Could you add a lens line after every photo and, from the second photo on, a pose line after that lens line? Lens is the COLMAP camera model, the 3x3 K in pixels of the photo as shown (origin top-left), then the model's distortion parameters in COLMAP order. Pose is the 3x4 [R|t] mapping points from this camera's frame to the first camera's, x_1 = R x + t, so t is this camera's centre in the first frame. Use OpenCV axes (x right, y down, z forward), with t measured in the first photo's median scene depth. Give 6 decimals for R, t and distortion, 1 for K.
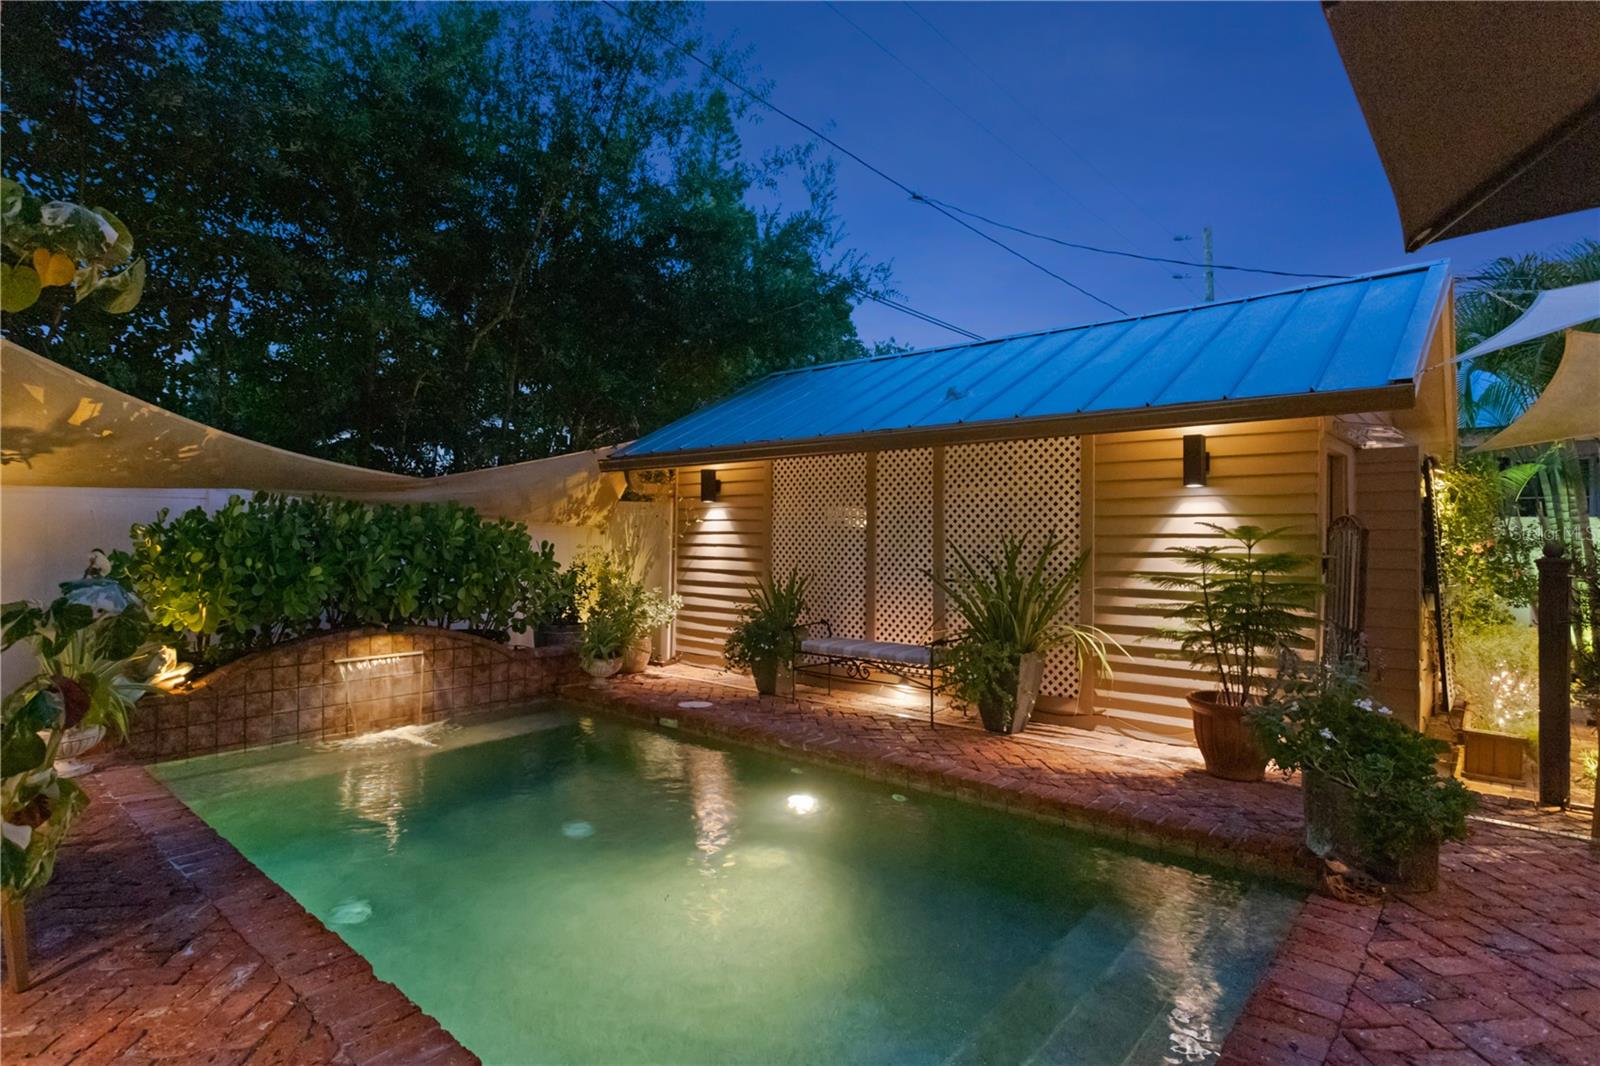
lens RADIAL K [[794.3, 0, 800.0], [0, 794.3, 533.0], [0, 0, 1]] dist [-0.001149, 0.000117]
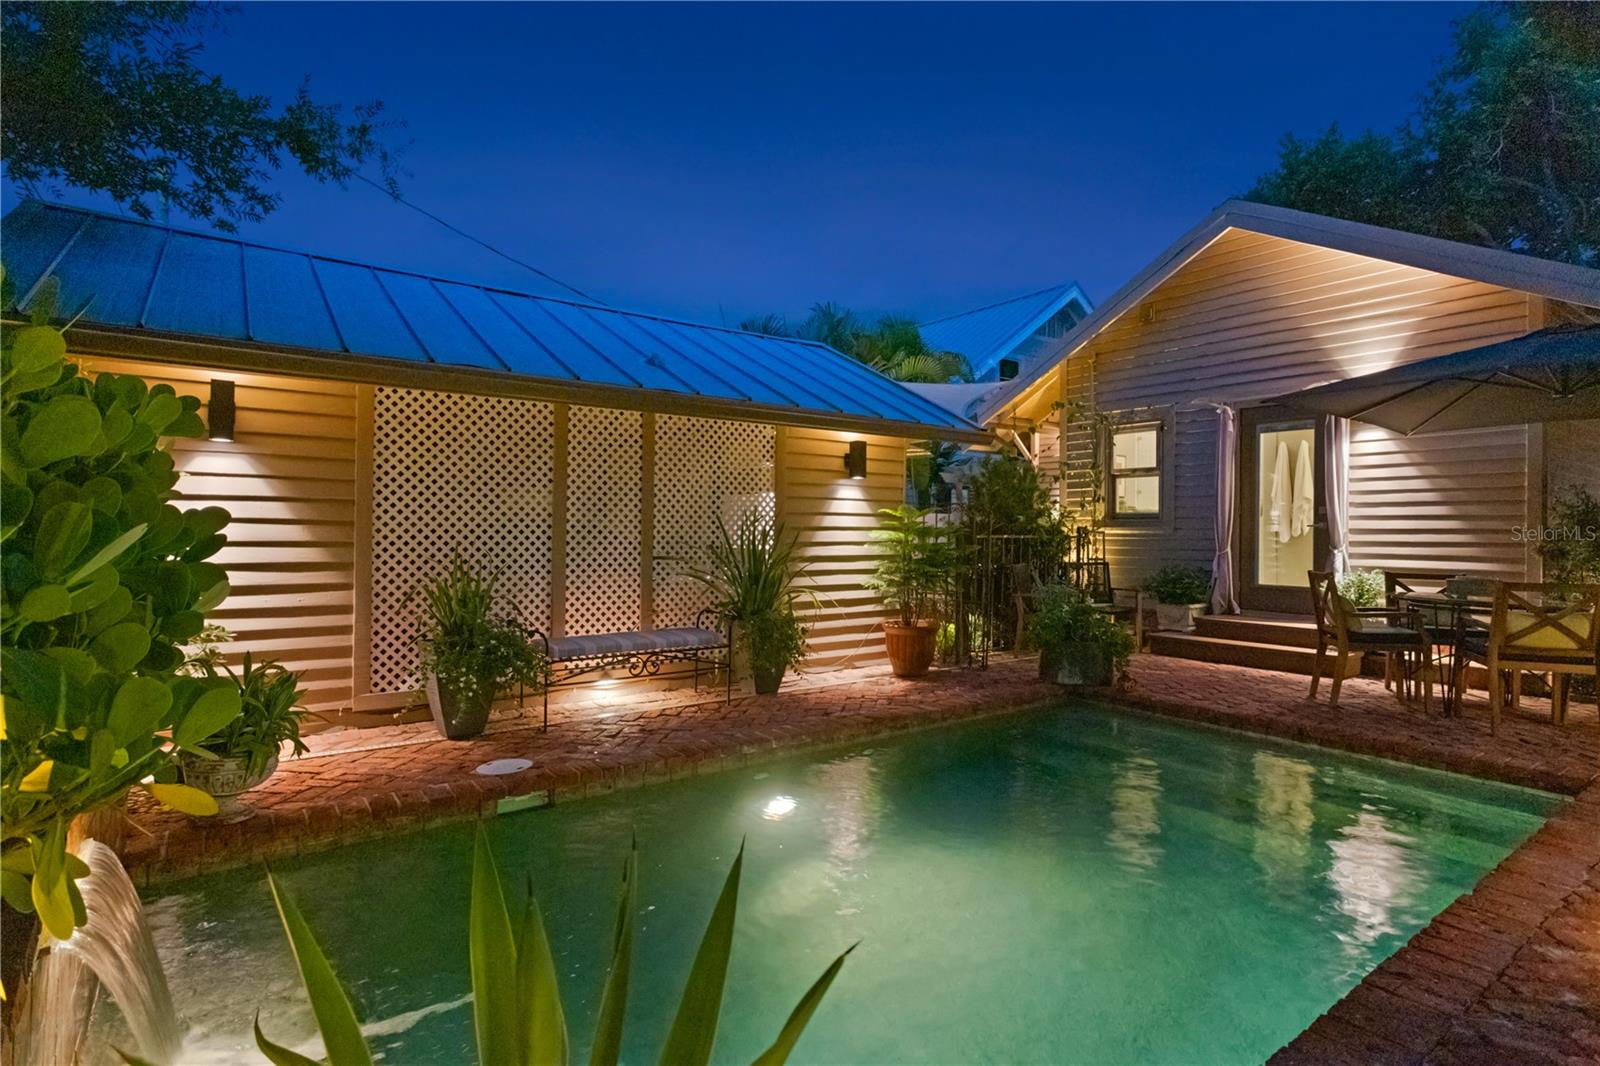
lens RADIAL K [[794.3, 0, 800.0], [0, 794.3, 533.0], [0, 0, 1]] dist [-0.001149, 0.000117]
pose [[0.250630, -0.023922, 0.967787, -0.664064], [-0.026632, 0.999146, 0.031594, -0.004425], [-0.967717, -0.033692, 0.249779, 0.583398]]
